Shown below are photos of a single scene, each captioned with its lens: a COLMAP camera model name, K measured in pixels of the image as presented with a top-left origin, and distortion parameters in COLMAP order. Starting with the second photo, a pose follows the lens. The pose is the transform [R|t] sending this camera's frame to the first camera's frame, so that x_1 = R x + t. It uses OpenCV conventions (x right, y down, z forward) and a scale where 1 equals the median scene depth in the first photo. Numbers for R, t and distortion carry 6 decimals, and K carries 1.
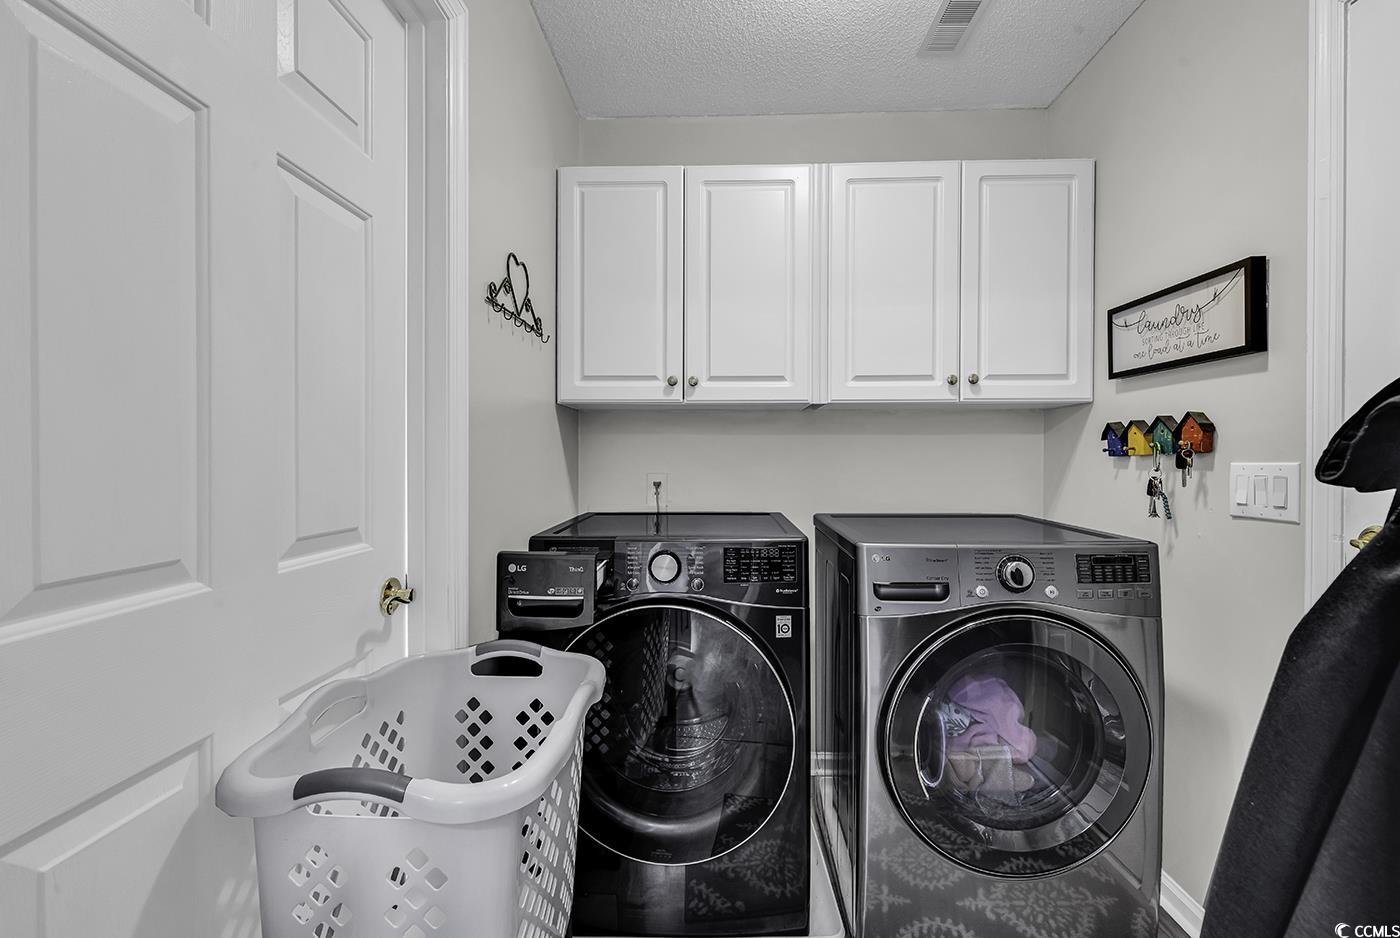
lens RADIAL K [[634.1, 0, 702.0], [0, 634.1, 463.0], [0, 0, 1]] dist [0.001255, 0.000052]
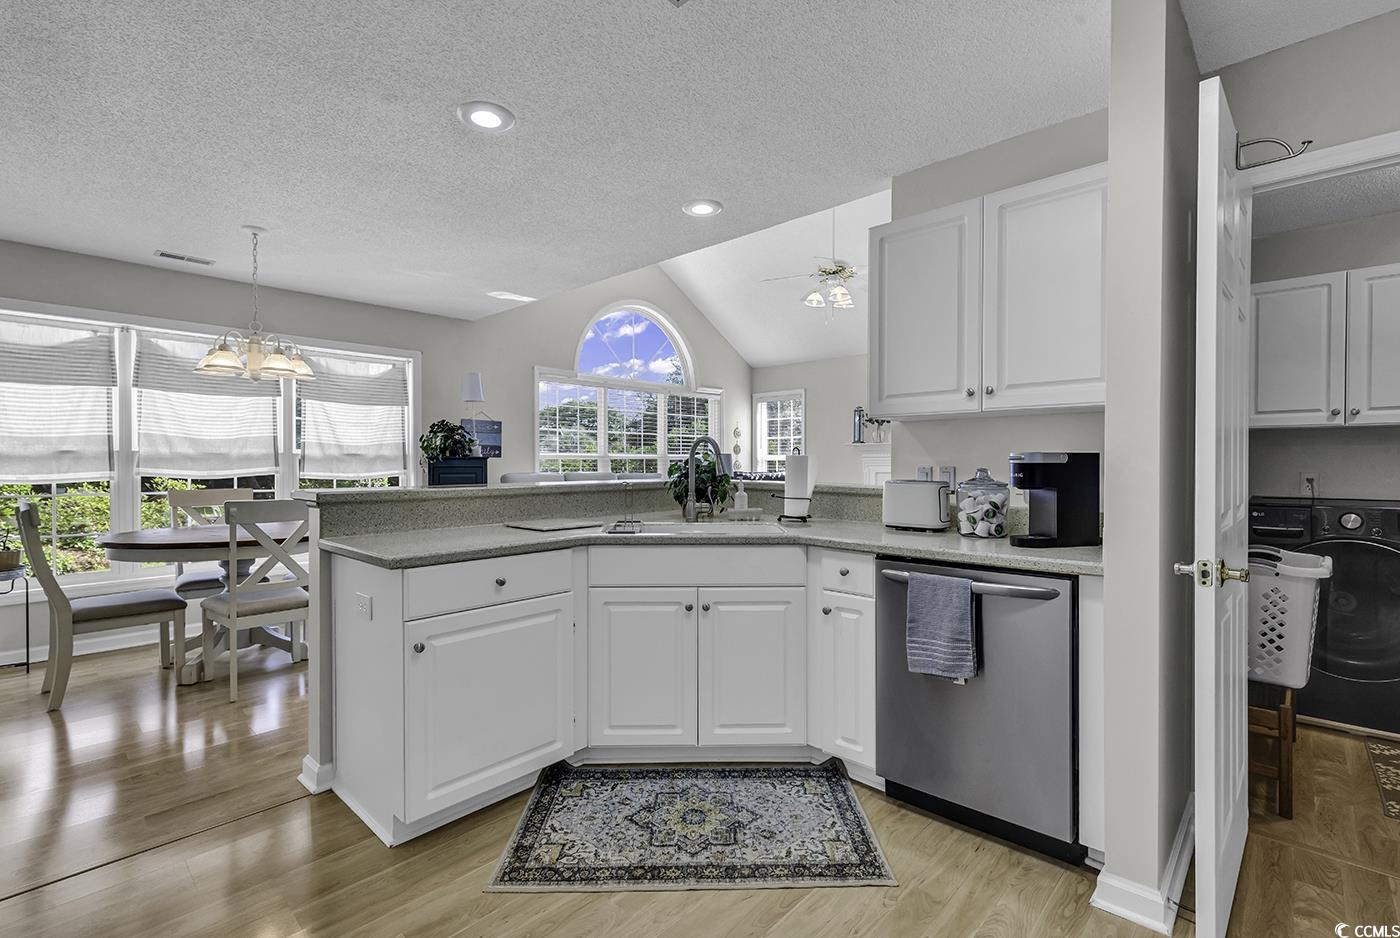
lens RADIAL K [[634.1, 0, 702.0], [0, 634.1, 463.0], [0, 0, 1]] dist [0.001255, 0.000052]
pose [[0.762617, 0.004416, -0.646835, -0.221468], [-0.010113, 0.999936, -0.005097, 0.018187], [0.646771, 0.010428, 0.762613, -1.165688]]
